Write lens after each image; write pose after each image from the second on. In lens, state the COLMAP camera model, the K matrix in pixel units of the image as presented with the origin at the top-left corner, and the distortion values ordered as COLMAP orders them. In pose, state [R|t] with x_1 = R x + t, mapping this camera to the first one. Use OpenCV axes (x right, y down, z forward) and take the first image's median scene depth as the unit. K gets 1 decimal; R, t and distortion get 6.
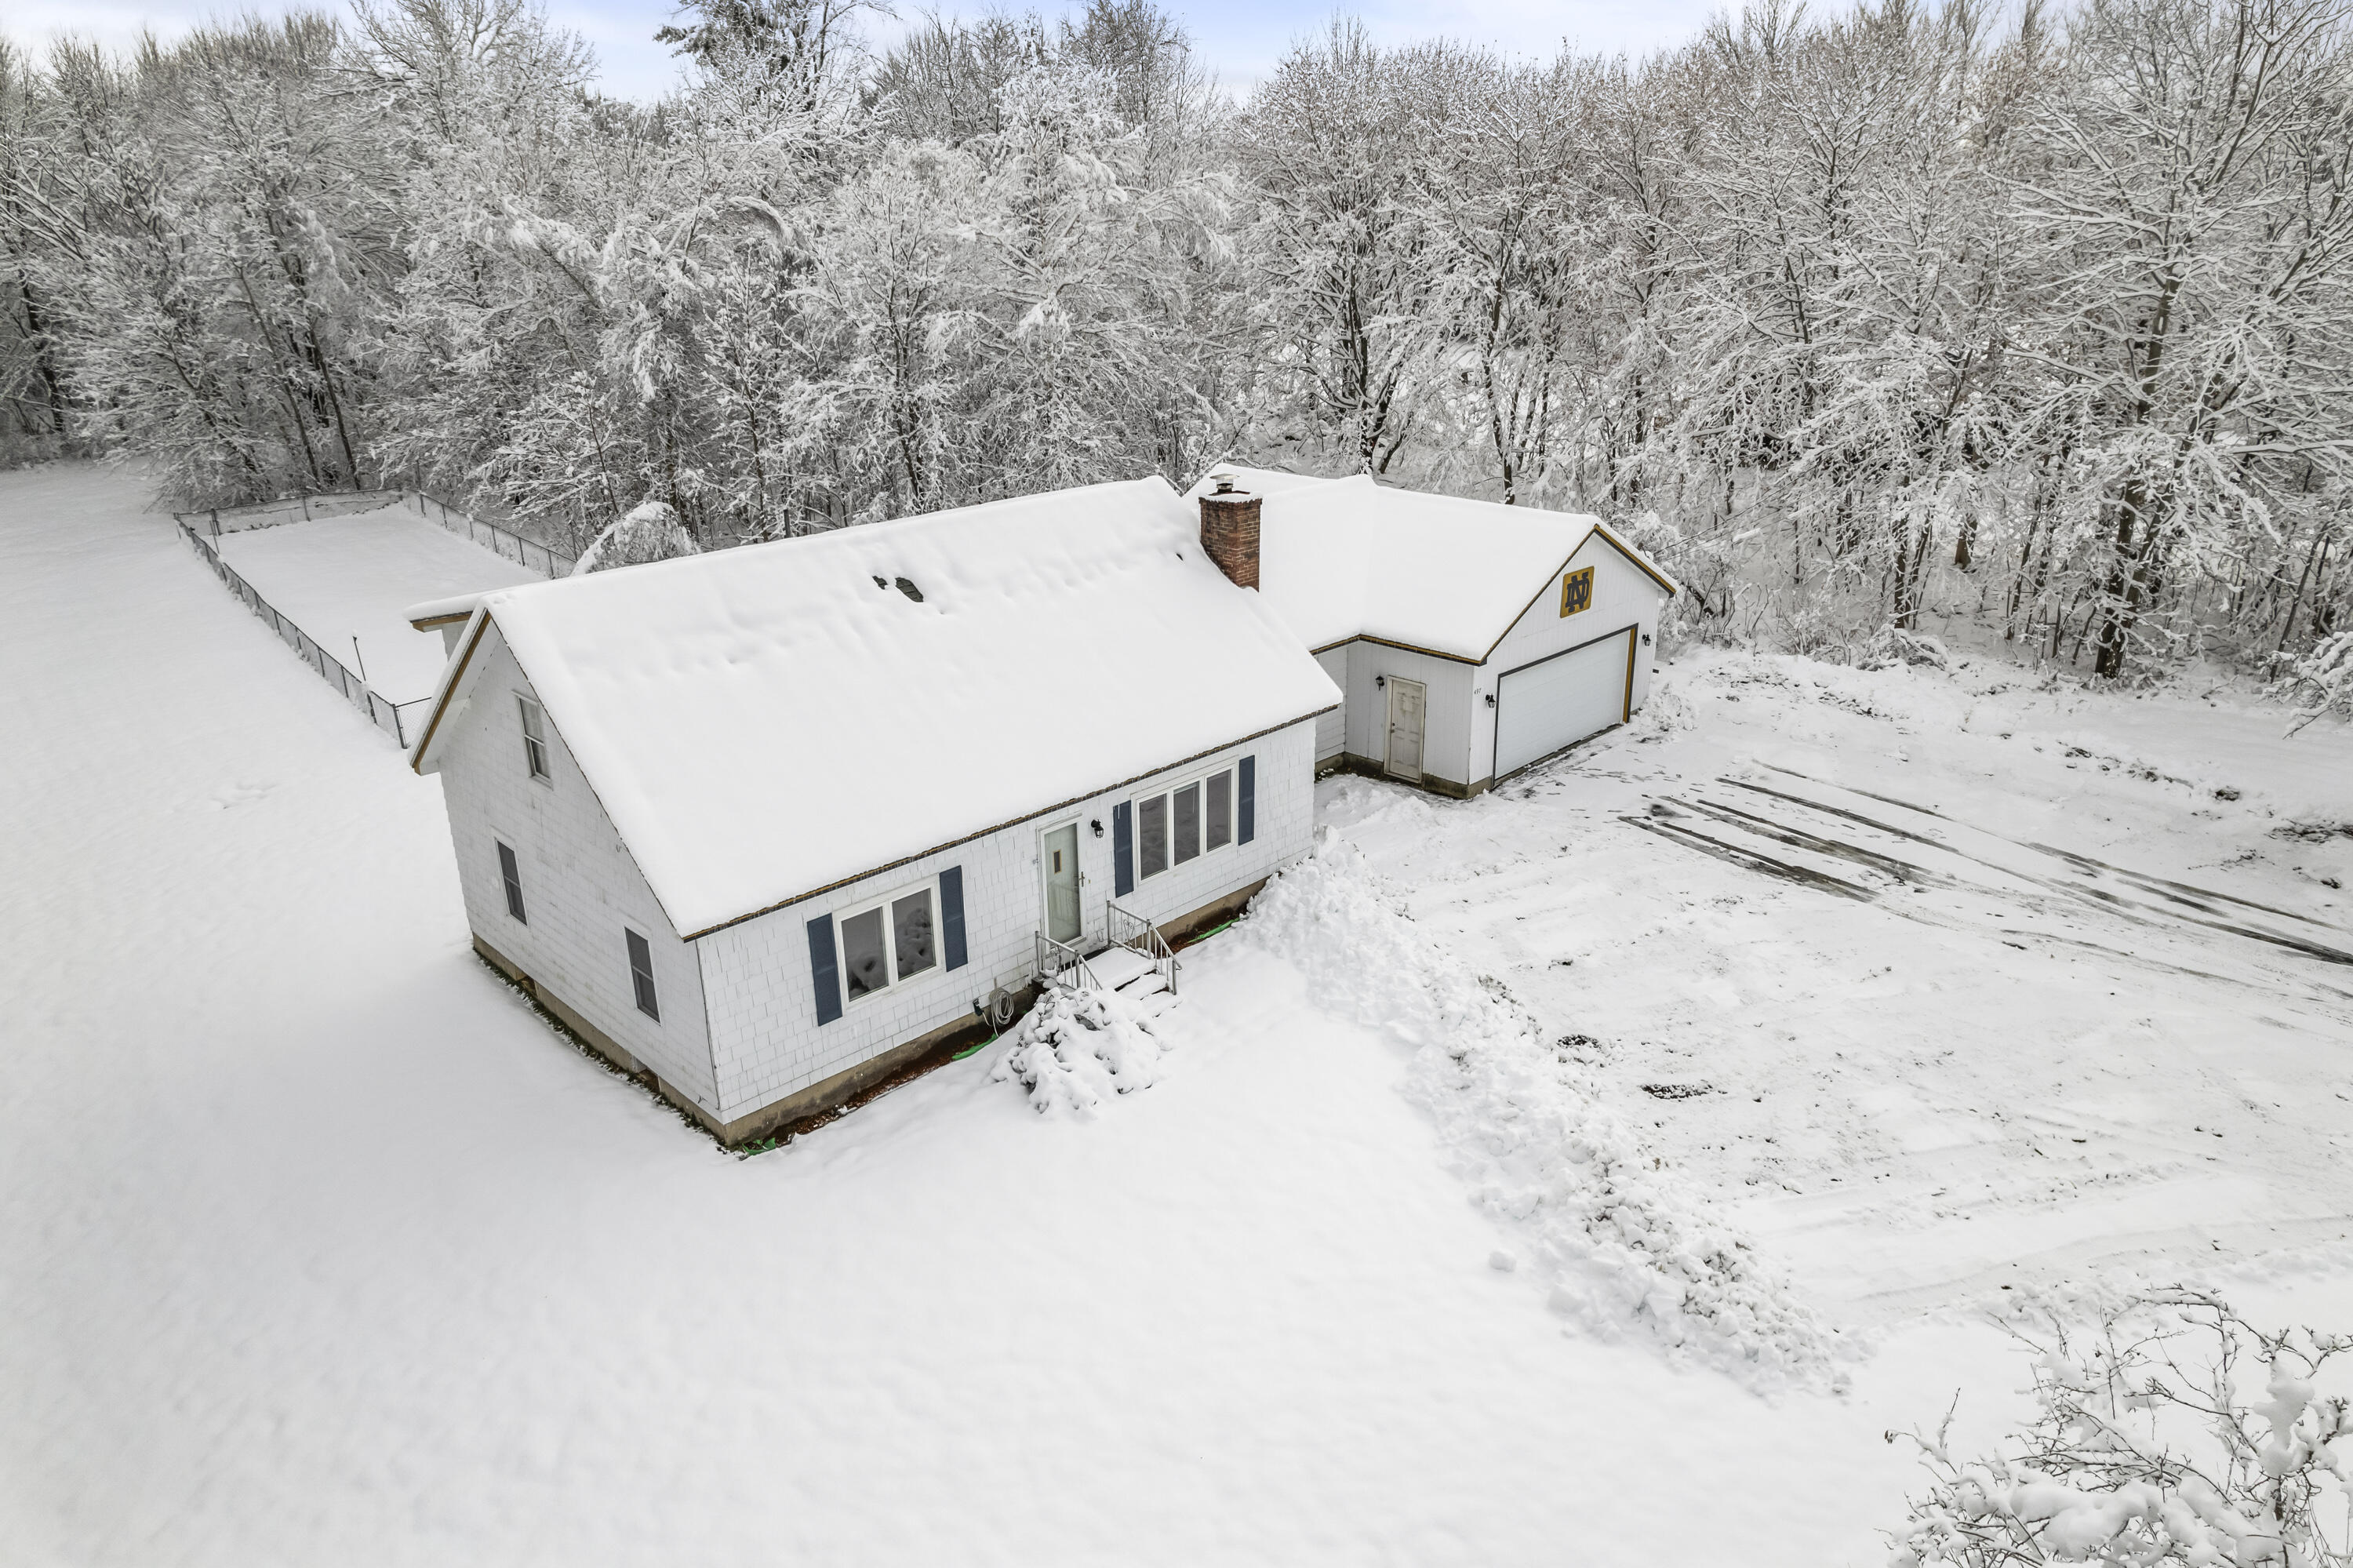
lens RADIAL K [[1504.0, 0, 1176.5], [0, 1504.0, 784.0], [0, 0, 1]] dist [-0.068627, 0.064245]
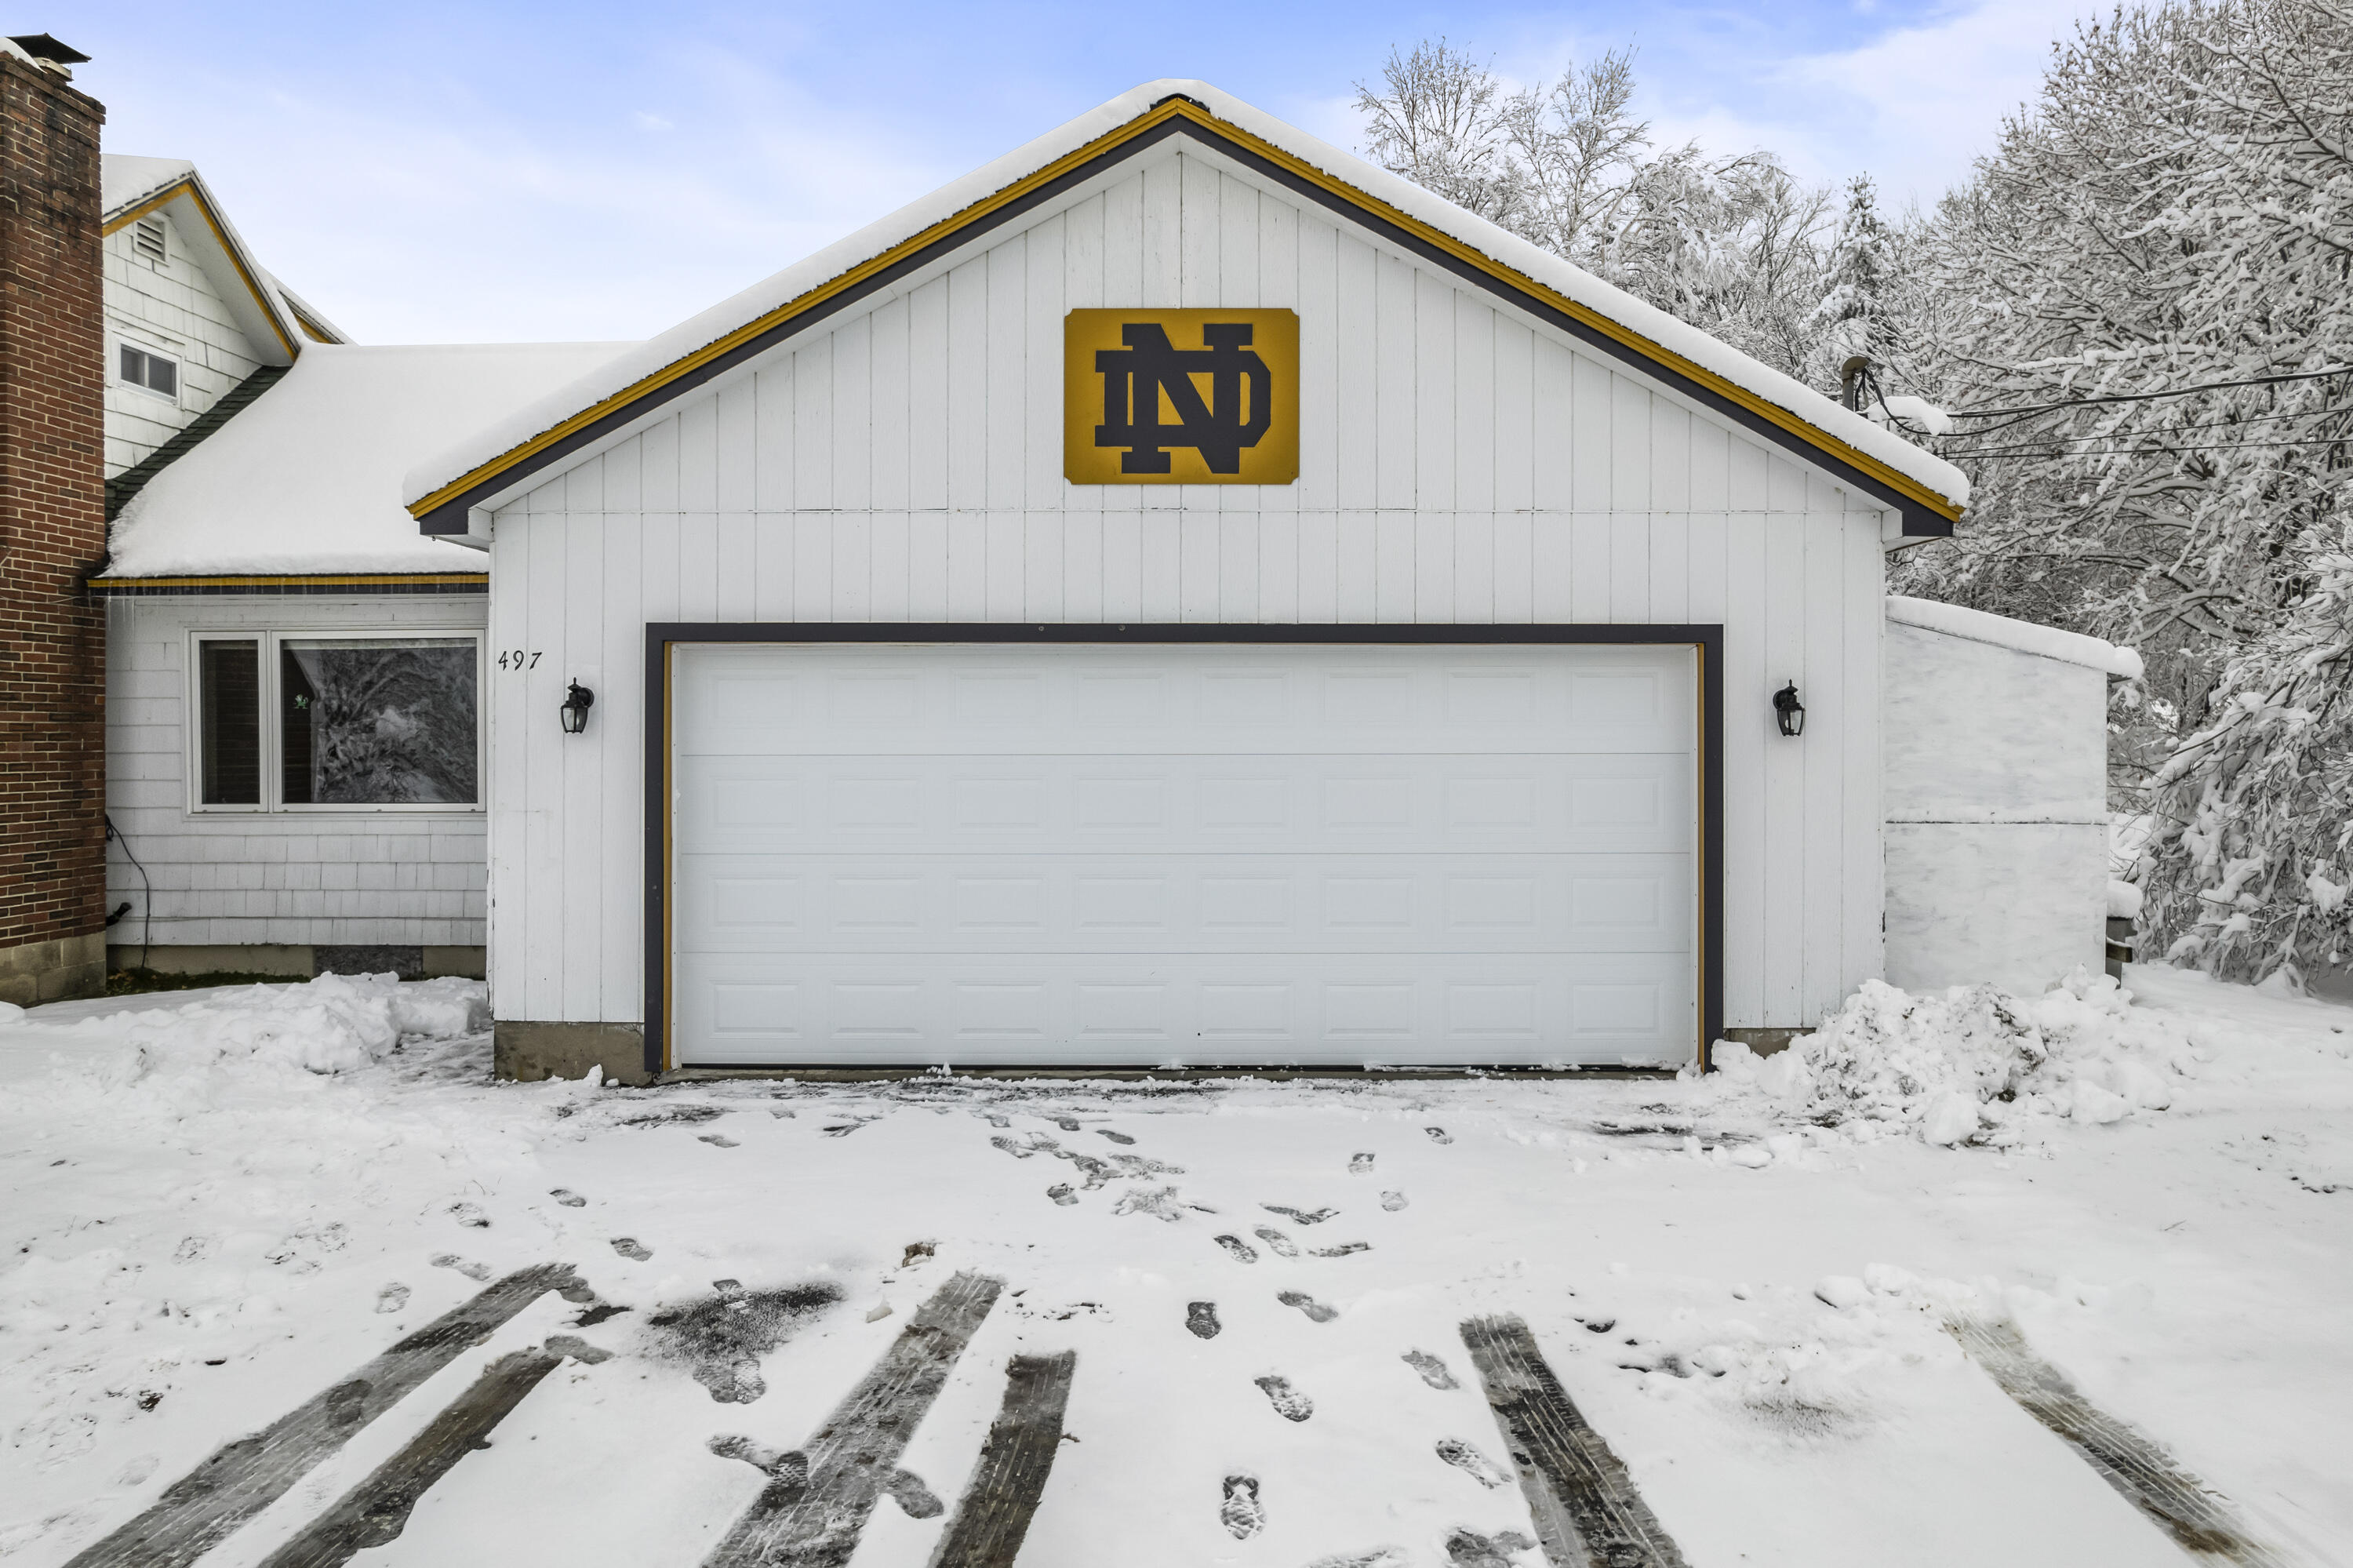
lens RADIAL K [[1513.0, 0, 1211.0], [0, 1513.0, 748.2], [0, 0, 1]] dist [-0.064464, 0.055303]
pose [[0.684282, 0.014520, -0.729073, 0.571792], [-0.262930, 0.937462, -0.228106, -0.020785], [0.680166, 0.347785, 0.645306, 1.076662]]
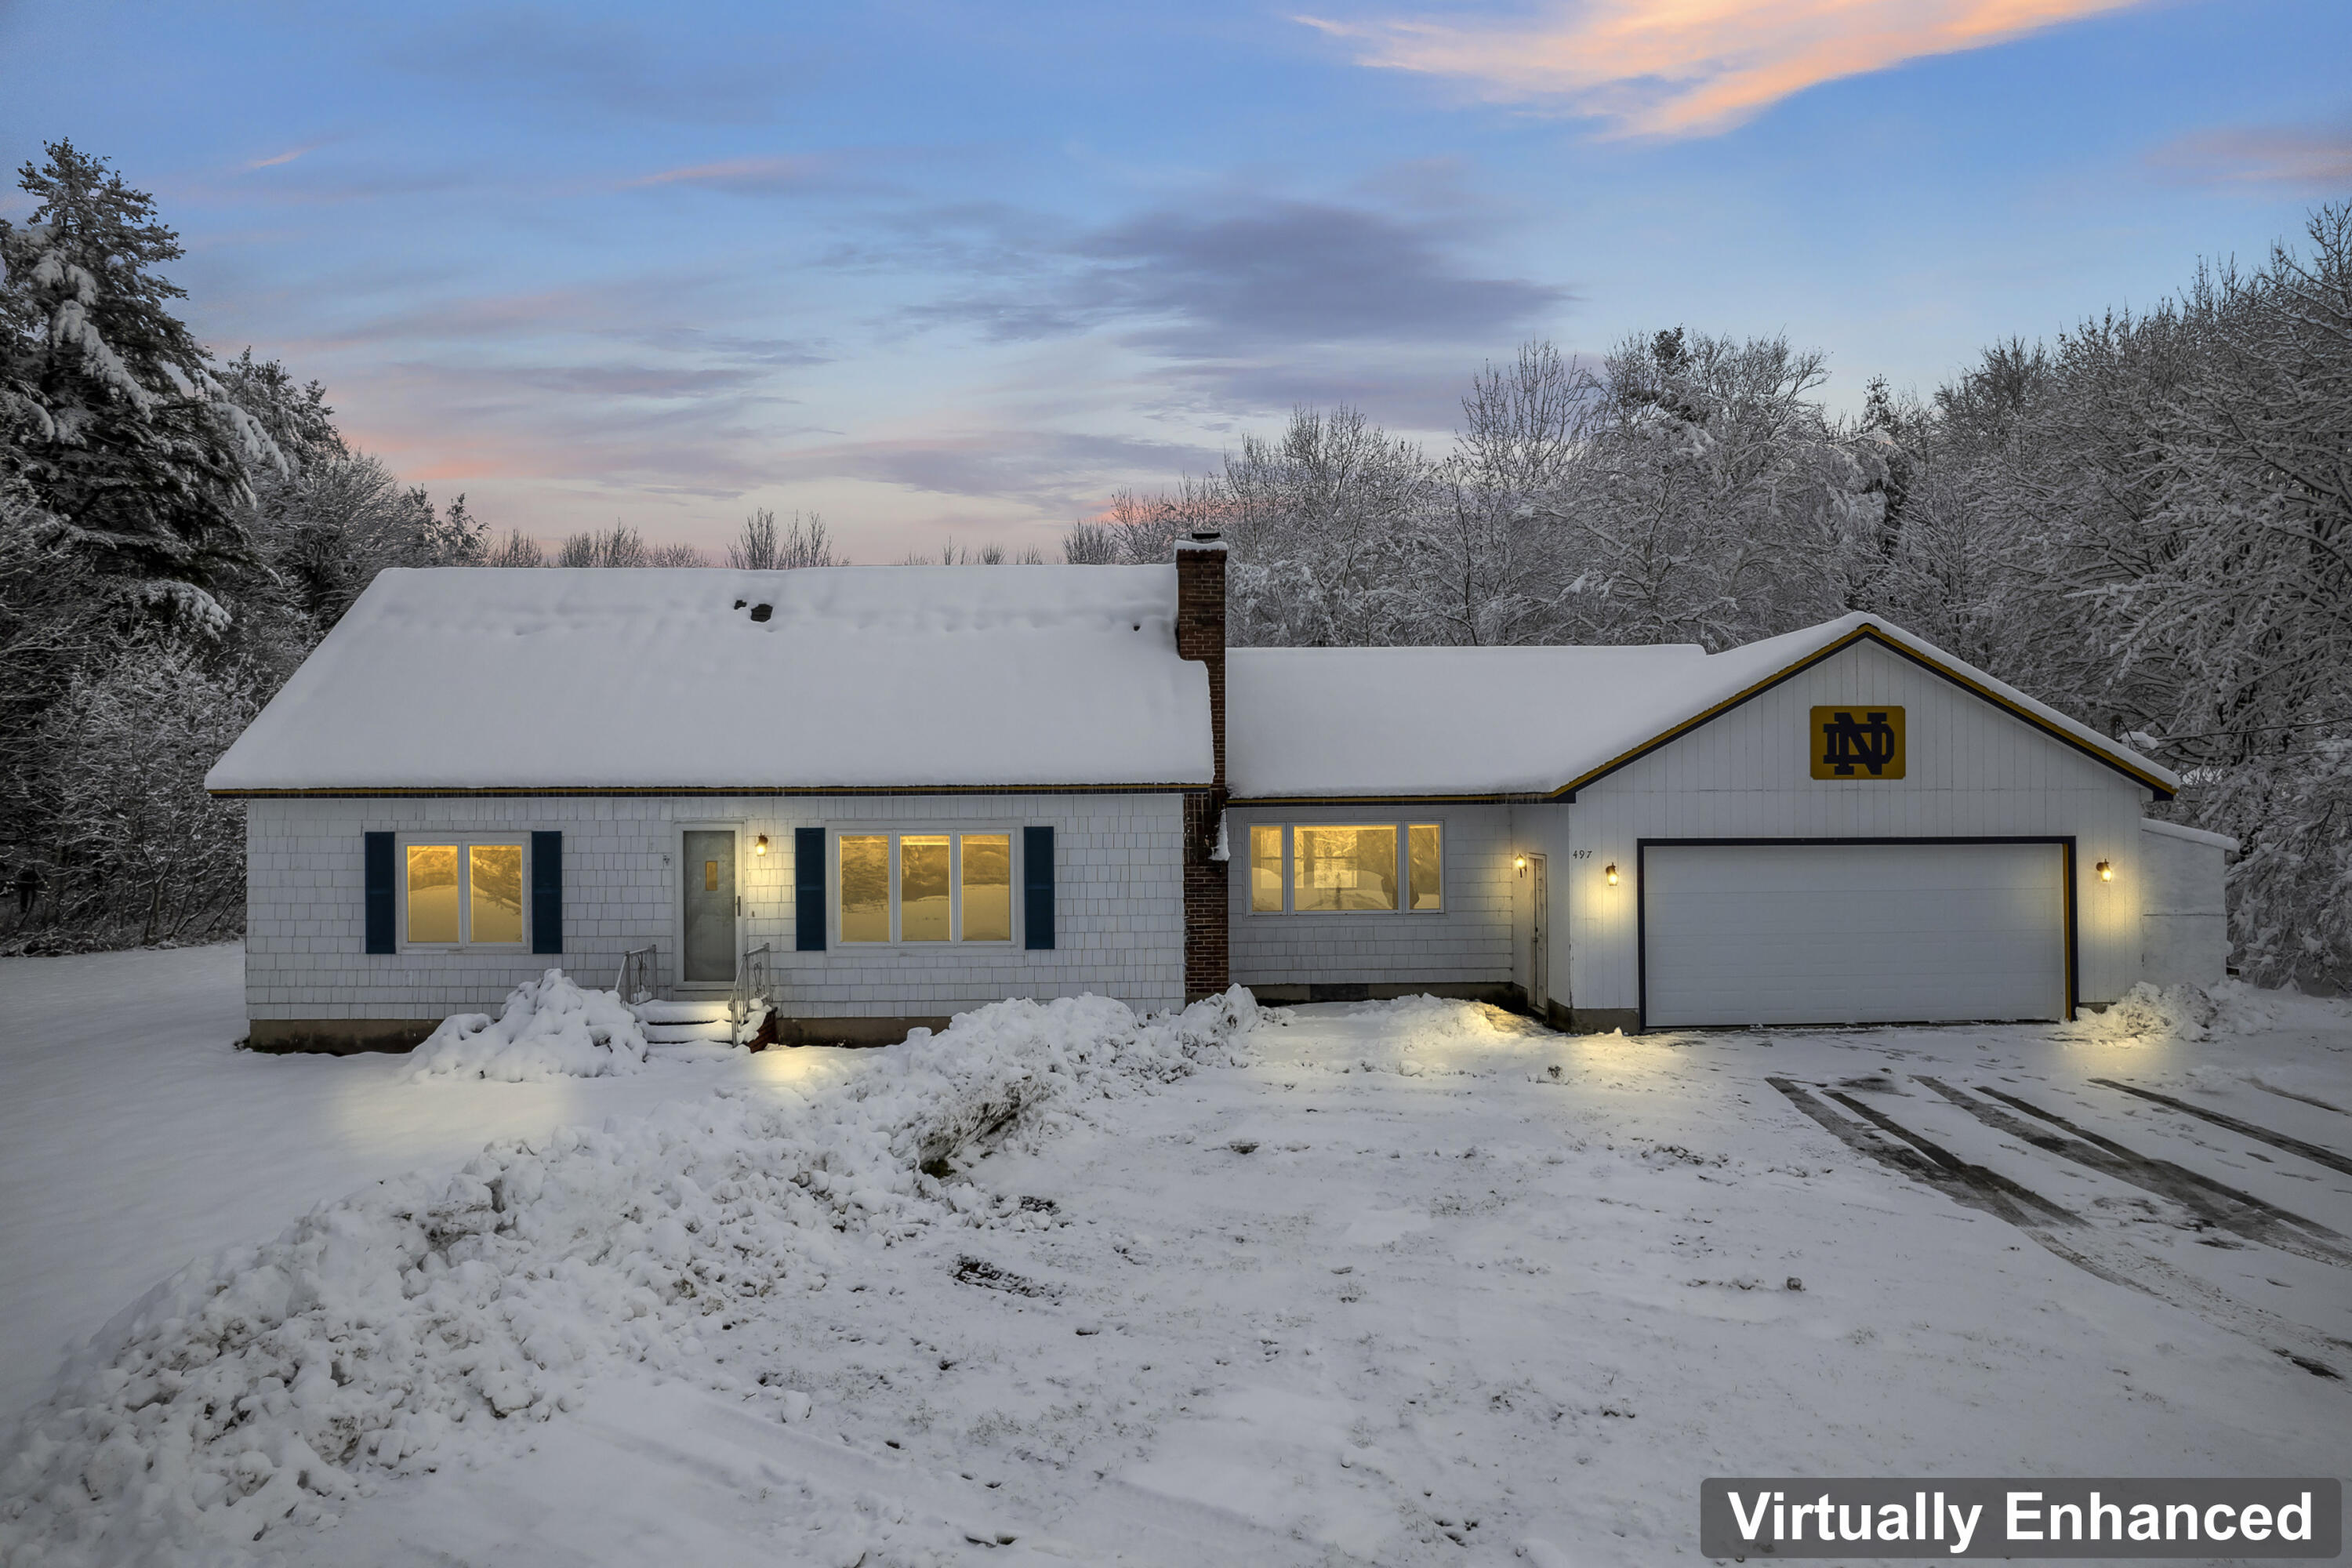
lens RADIAL K [[1503.3, 0, 1176.0], [0, 1503.3, 784.0], [0, 0, 1]] dist [-0.068627, 0.064245]
pose [[0.708837, -0.002472, -0.705368, 0.620977], [-0.248507, 0.935004, -0.253005, 0.134650], [0.660147, 0.354628, 0.662152, 0.533188]]
